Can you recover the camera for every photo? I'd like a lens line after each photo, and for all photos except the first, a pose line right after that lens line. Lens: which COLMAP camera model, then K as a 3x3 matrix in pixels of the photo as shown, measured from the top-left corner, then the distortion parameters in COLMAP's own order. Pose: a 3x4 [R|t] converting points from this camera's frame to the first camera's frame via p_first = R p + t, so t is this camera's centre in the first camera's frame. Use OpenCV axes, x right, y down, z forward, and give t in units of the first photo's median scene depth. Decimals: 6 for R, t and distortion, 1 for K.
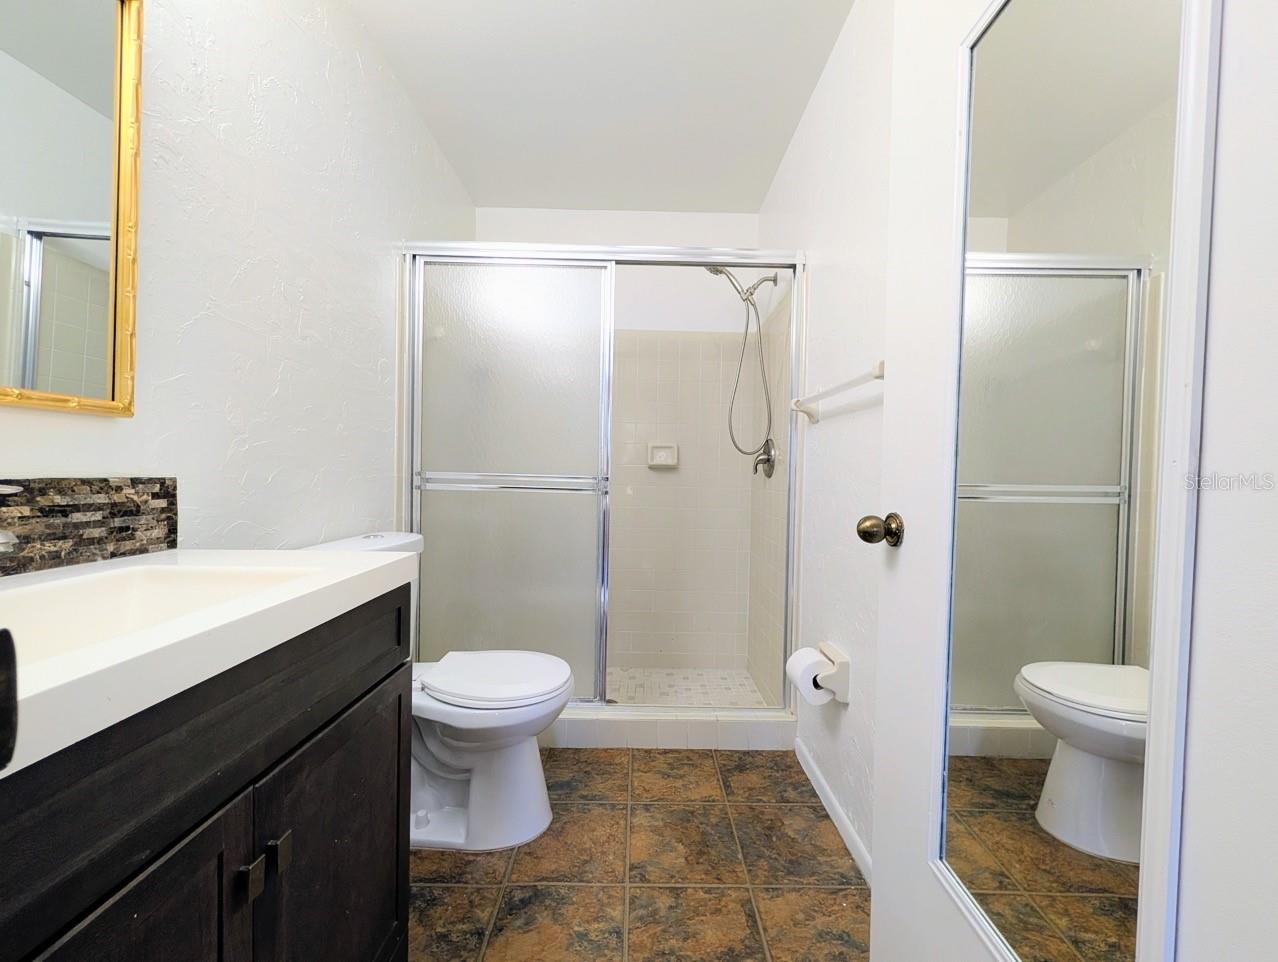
lens RADIAL K [[491.0, 0, 644.4], [0, 491.0, 482.9], [0, 0, 1]] dist [0.002047, -0.000071]
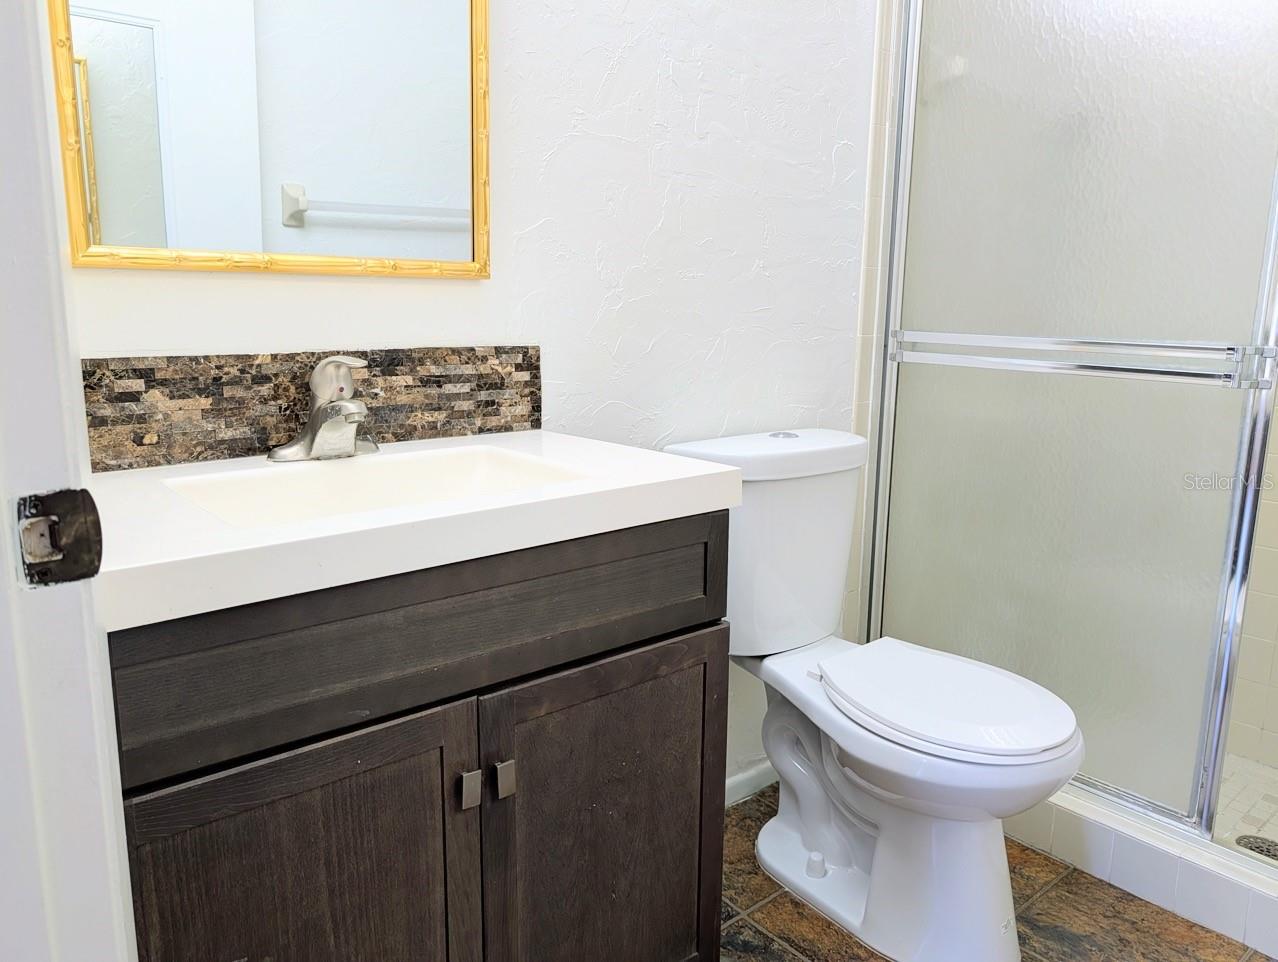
lens RADIAL K [[915.0, 0, 636.5], [0, 915.0, 479.6], [0, 0, 1]] dist [0.010005, -0.006204]
pose [[0.631077, 0.131954, -0.764415, 0.447689], [-0.012490, 0.987027, 0.160070, -0.043168], [0.775620, -0.091469, 0.624538, 0.138851]]
